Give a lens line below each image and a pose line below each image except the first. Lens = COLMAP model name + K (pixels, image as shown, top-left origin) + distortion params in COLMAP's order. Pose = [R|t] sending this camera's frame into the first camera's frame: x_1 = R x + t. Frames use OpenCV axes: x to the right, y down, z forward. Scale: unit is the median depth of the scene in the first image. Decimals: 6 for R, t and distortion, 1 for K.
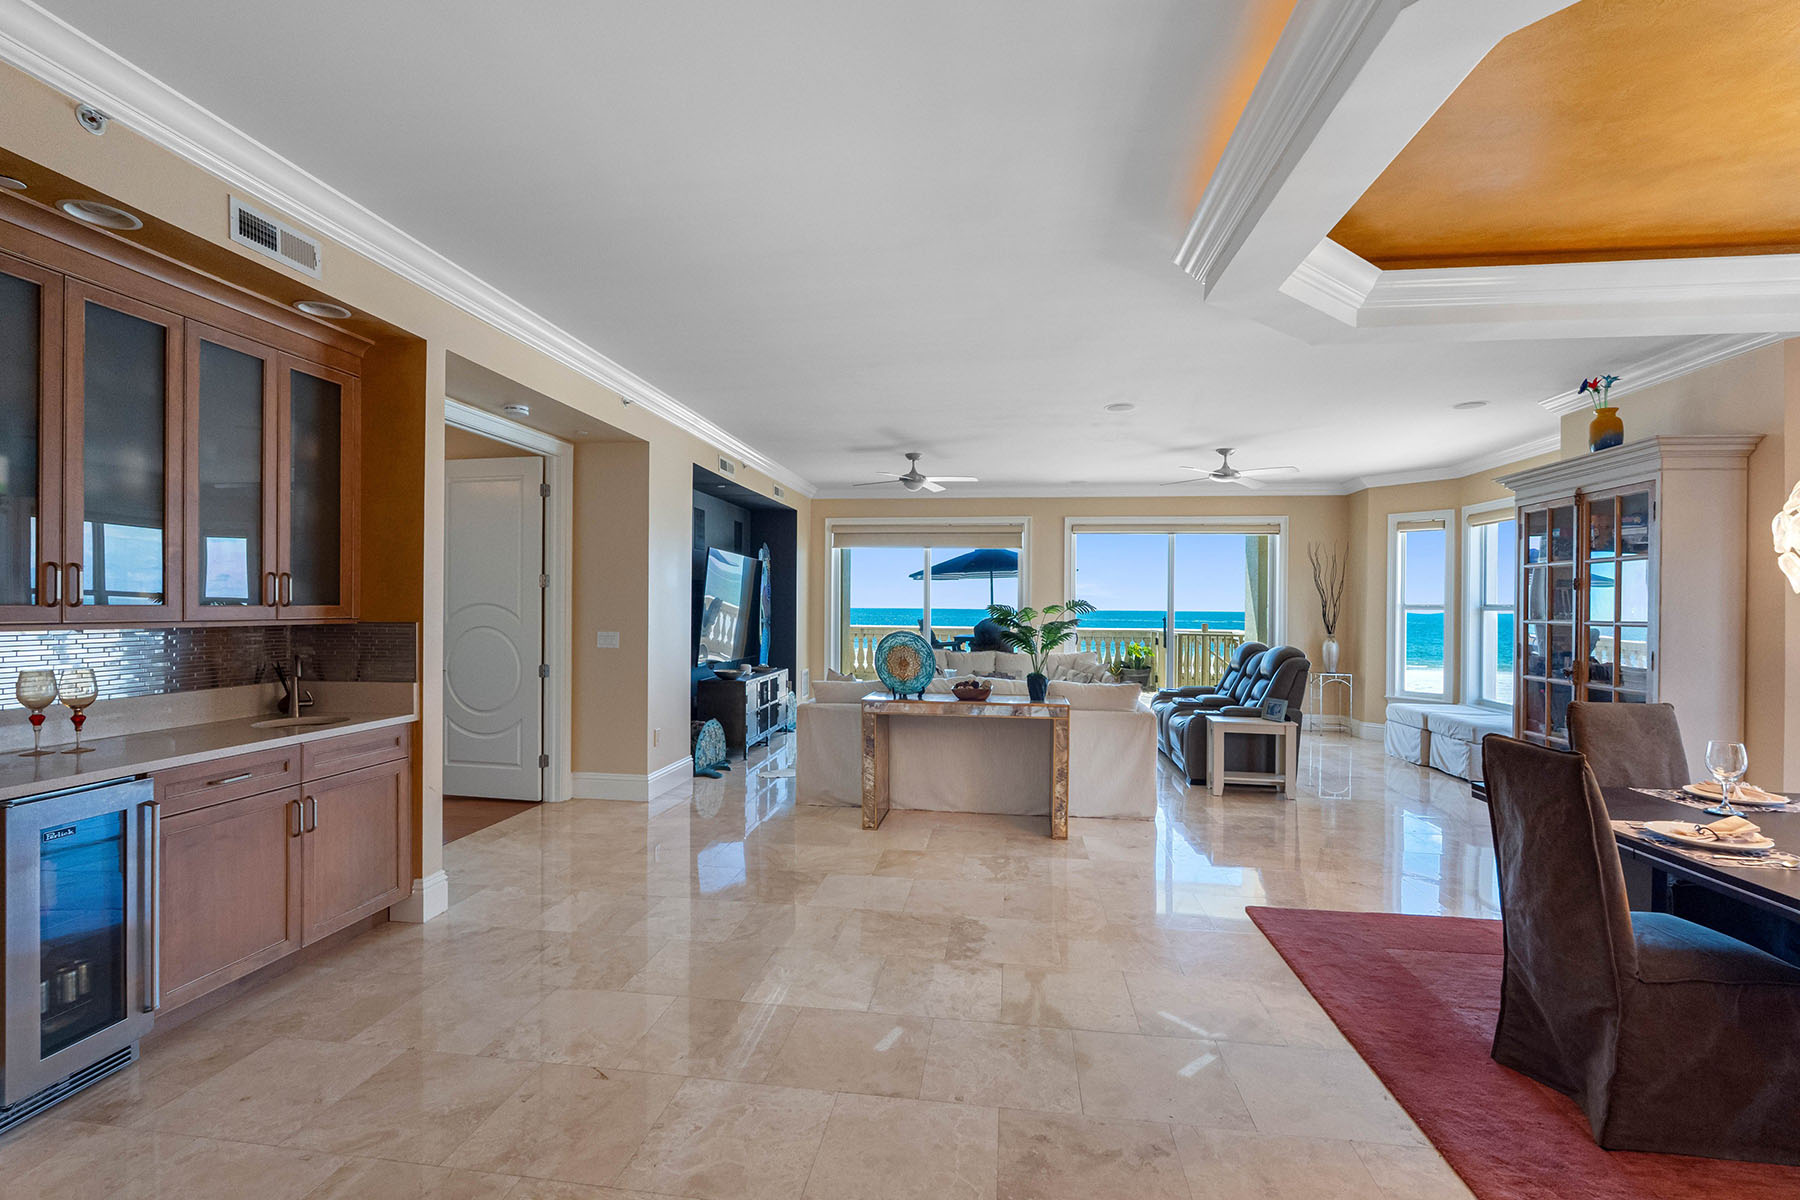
lens RADIAL K [[808.9, 0, 892.6], [0, 808.9, 615.2], [0, 0, 1]] dist [-0.001103, -0.000050]
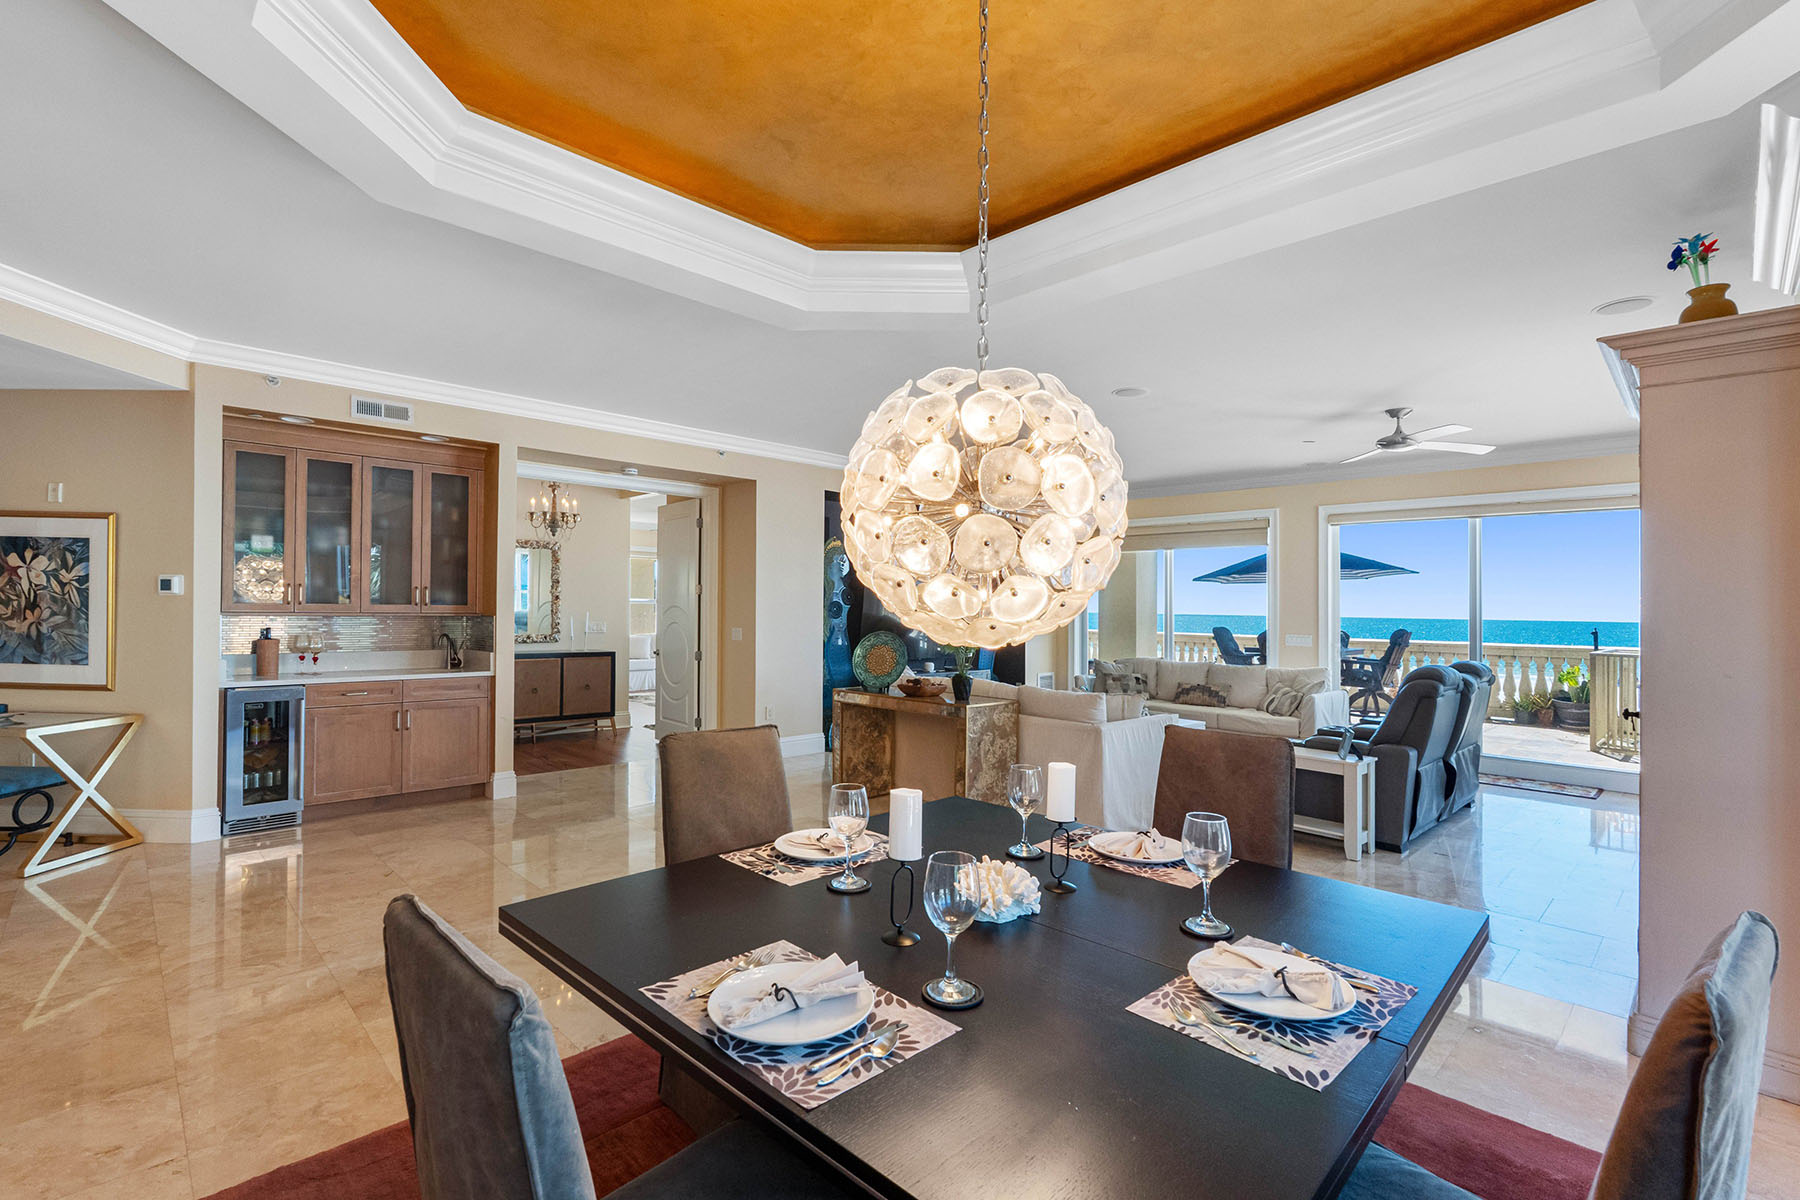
lens RADIAL K [[816.7, 0, 900.8], [0, 816.7, 612.2], [0, 0, 1]] dist [-0.001647, -0.000770]
pose [[0.788277, 0.005305, -0.615298, 0.671054], [-0.014011, 0.999858, -0.009328, 0.003363], [0.615161, 0.015974, 0.788240, 0.123738]]
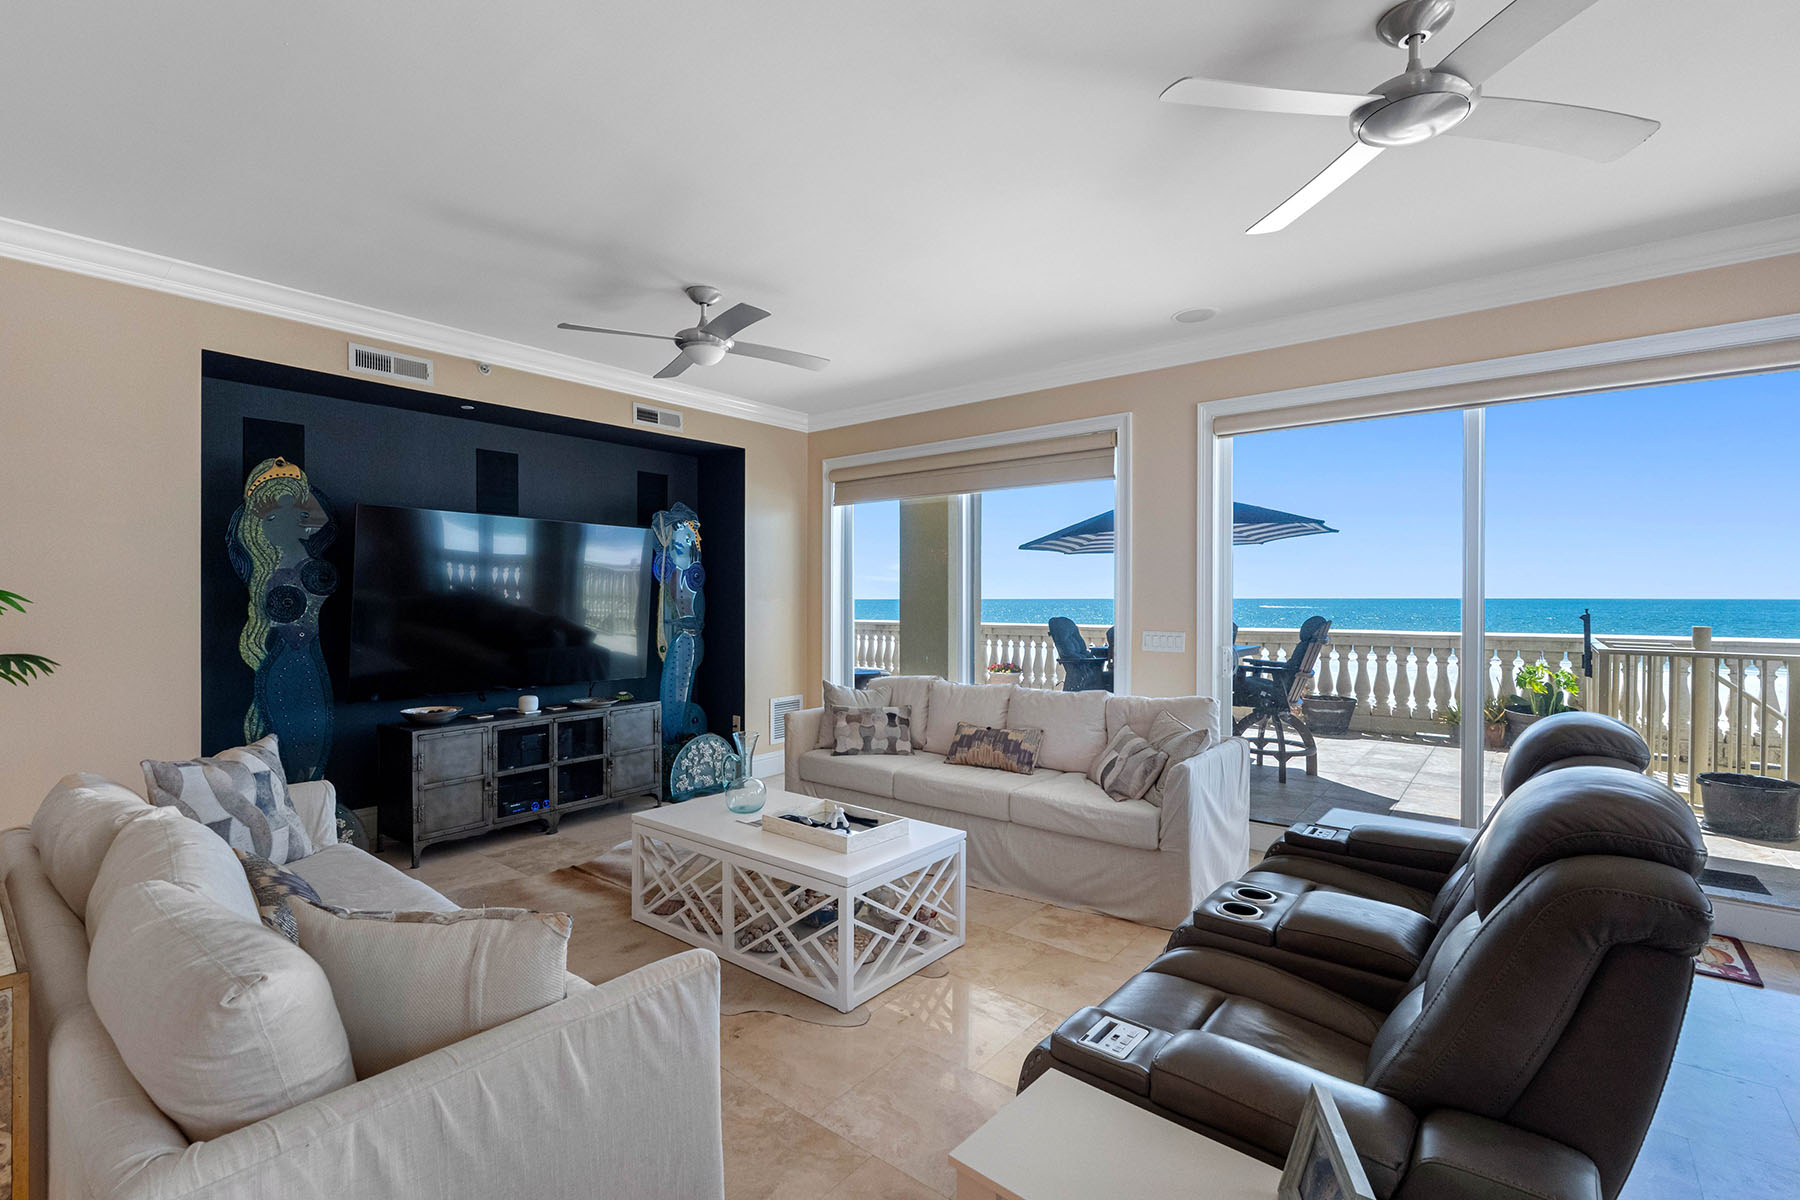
lens RADIAL K [[837.6, 0, 914.1], [0, 837.6, 605.7], [0, 0, 1]] dist [-0.003229, -0.000720]
pose [[0.872914, -0.010973, -0.487752, 0.532646], [0.009054, 0.999939, -0.006292, -0.002612], [0.487791, 0.001076, 0.872960, 0.834062]]
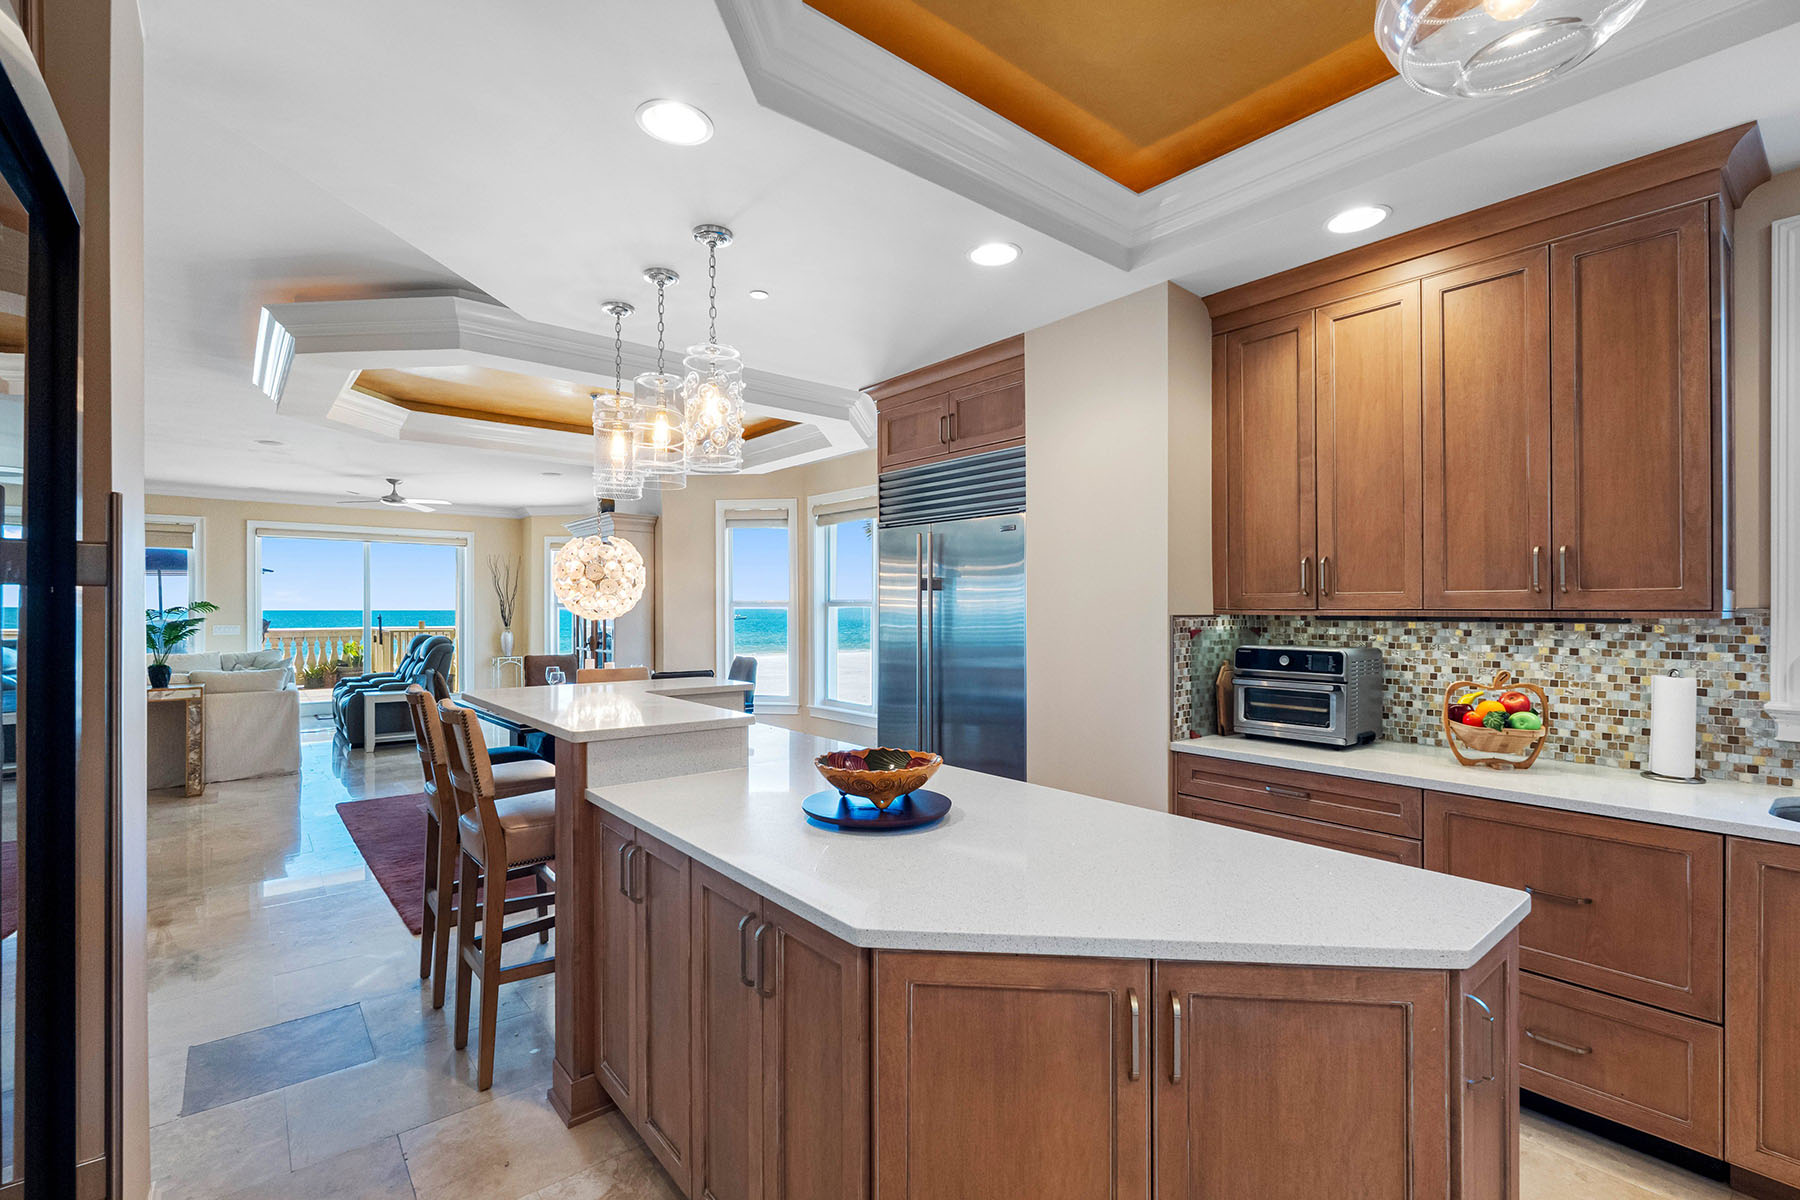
lens RADIAL K [[816.7, 0, 900.8], [0, 816.7, 612.2], [0, 0, 1]] dist [-0.001647, -0.000770]
pose [[0.681982, -0.010952, 0.731287, 0.032319], [0.012539, 0.999916, 0.003282, 0.005806], [-0.731261, 0.006931, 0.682062, -0.553227]]
